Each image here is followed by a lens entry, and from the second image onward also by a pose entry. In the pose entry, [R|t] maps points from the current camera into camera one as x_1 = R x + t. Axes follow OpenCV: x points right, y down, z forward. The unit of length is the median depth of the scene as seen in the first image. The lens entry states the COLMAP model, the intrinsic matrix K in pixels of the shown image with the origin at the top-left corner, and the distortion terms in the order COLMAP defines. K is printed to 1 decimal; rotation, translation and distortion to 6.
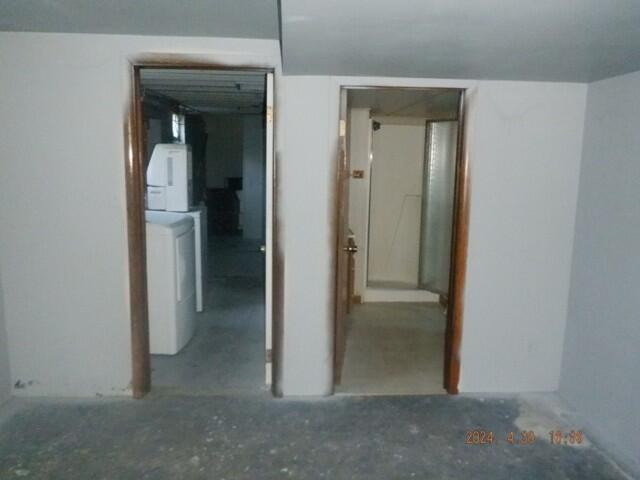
lens RADIAL K [[522.6, 0, 320.0], [0, 522.6, 240.0], [0, 0, 1]] dist [-0.007517, -0.015541]
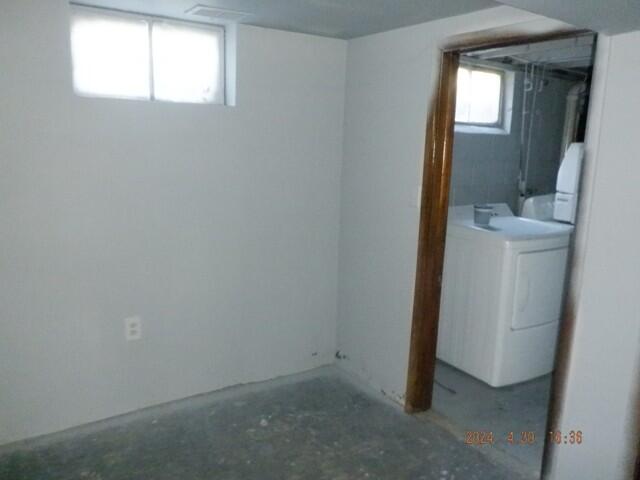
lens RADIAL K [[522.6, 0, 320.0], [0, 522.6, 240.0], [0, 0, 1]] dist [-0.007517, -0.015541]
pose [[0.516269, 0.154594, -0.842358, 0.313624], [-0.158875, 0.983789, 0.083178, -0.053749], [0.841561, 0.090888, 0.532461, 0.342917]]
